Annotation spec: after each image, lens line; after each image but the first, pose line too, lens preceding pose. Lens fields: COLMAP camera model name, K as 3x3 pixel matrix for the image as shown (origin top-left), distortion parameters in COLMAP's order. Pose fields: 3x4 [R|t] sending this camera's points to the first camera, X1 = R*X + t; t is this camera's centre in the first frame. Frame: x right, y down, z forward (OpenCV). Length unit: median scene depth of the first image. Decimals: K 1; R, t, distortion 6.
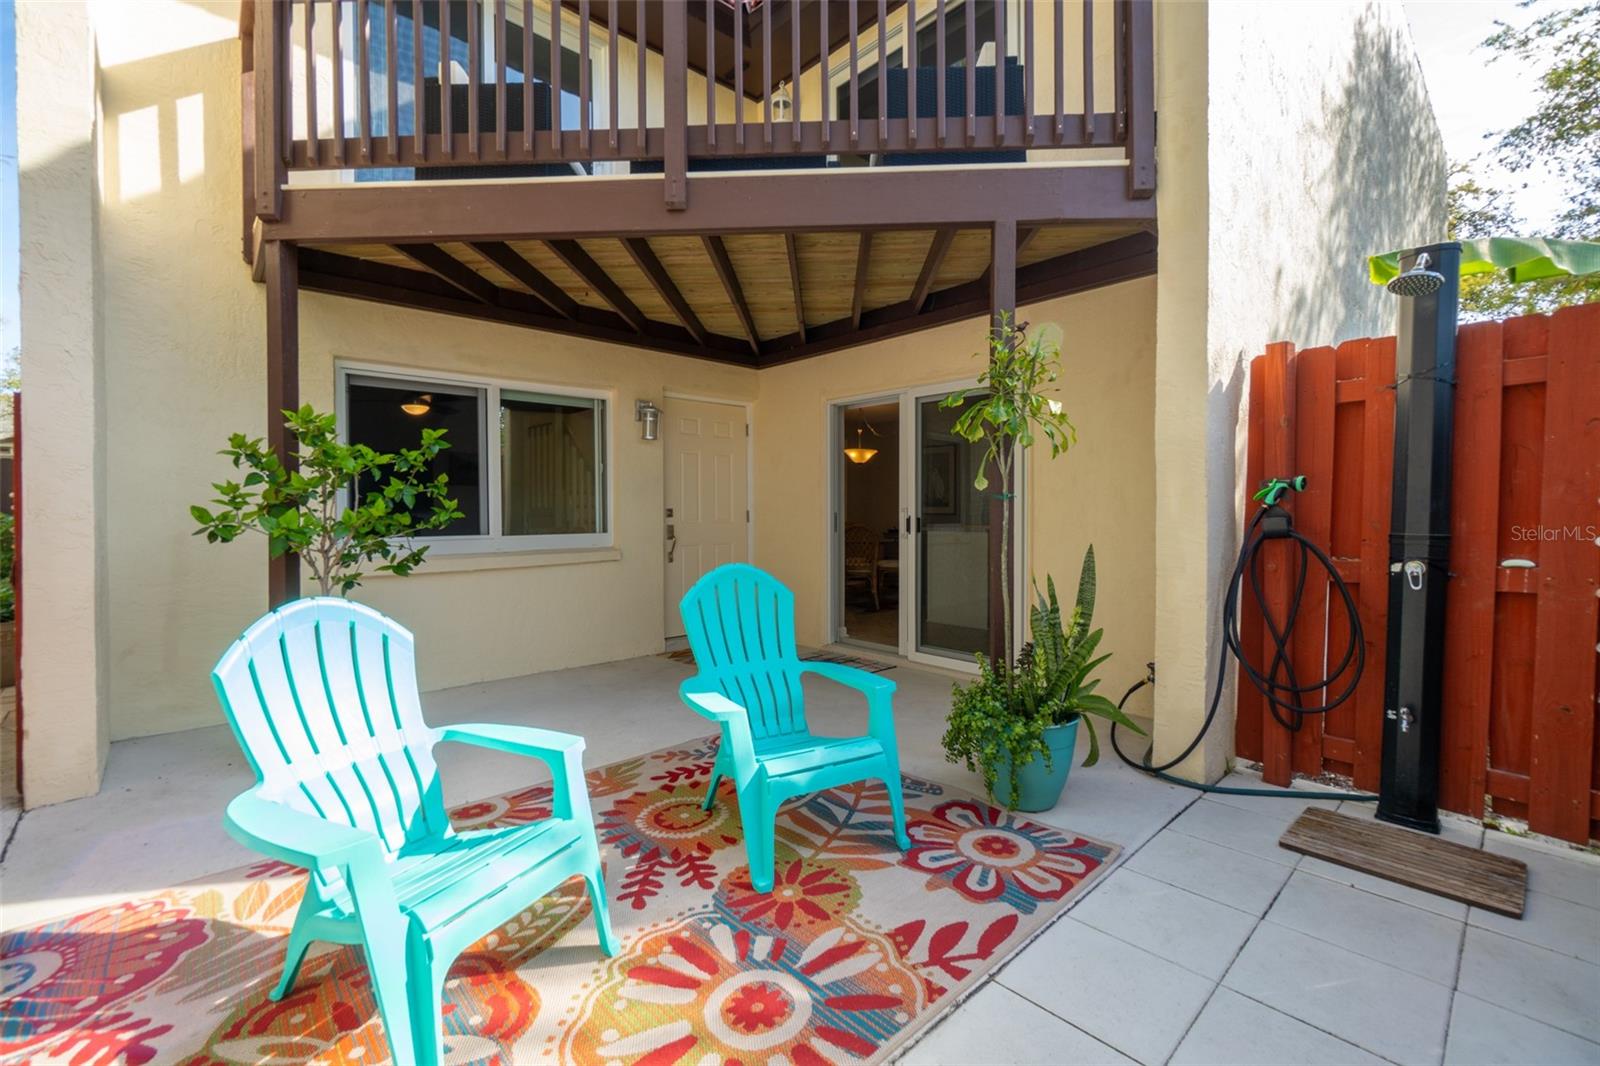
lens RADIAL K [[689.5, 0, 784.1], [0, 689.5, 515.1], [0, 0, 1]] dist [-0.002117, -0.000117]
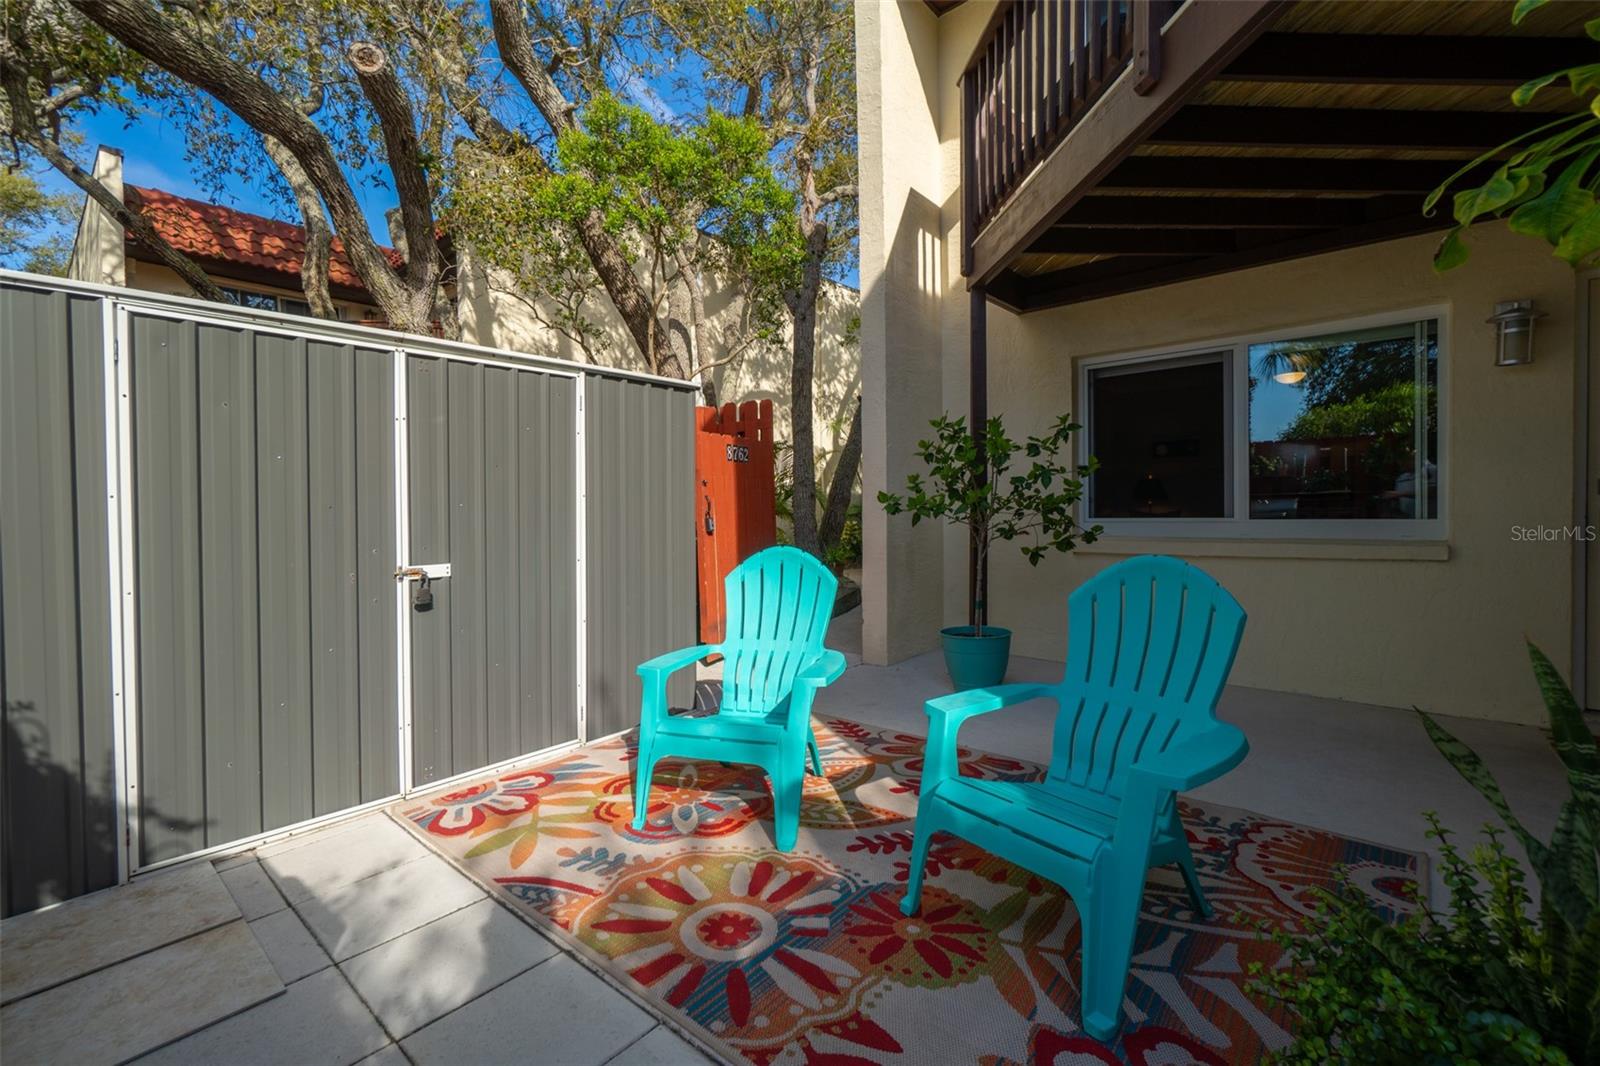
lens RADIAL K [[689.5, 0, 784.1], [0, 689.5, 515.1], [0, 0, 1]] dist [-0.002117, -0.000117]
pose [[0.112955, 0.010562, -0.993544, 0.844875], [0.006387, 0.999915, 0.011356, 0.026674], [0.993580, -0.007628, 0.112878, 0.766013]]
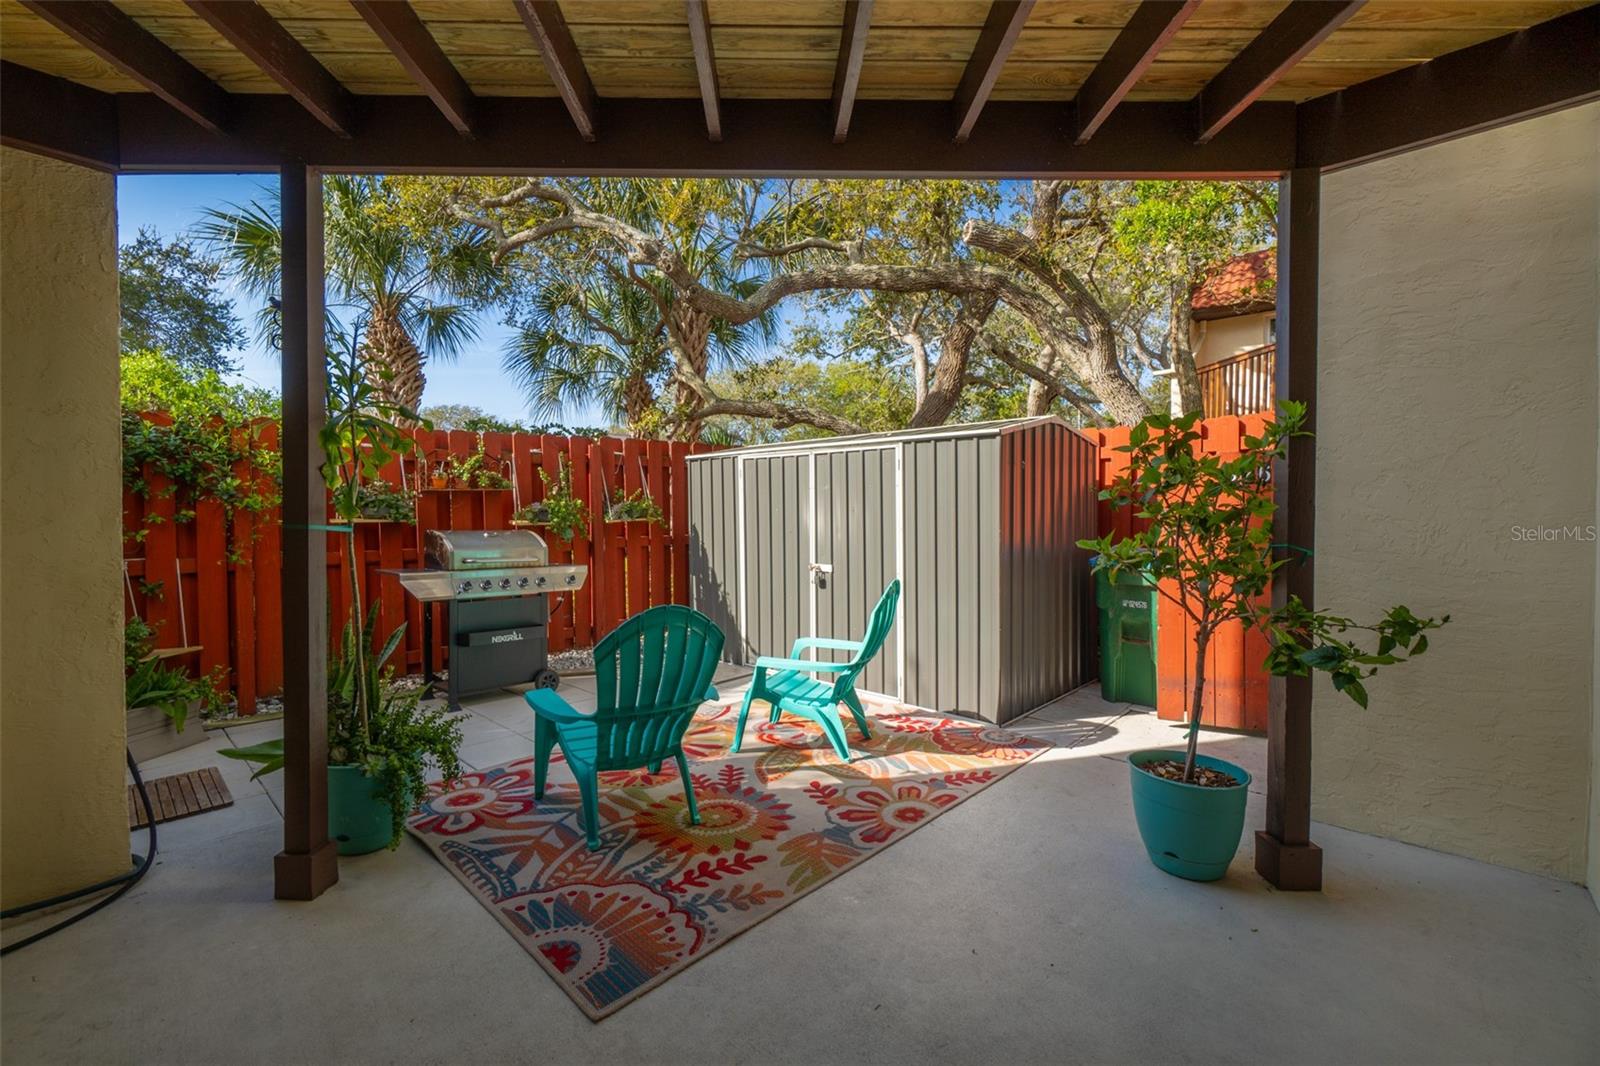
lens RADIAL K [[689.5, 0, 784.1], [0, 689.5, 515.1], [0, 0, 1]] dist [-0.002117, -0.000117]
pose [[-0.997359, -0.001880, -0.072602, -0.219172], [-0.003357, 0.999790, 0.020227, -0.088082], [0.072548, 0.020418, -0.997156, 2.670804]]
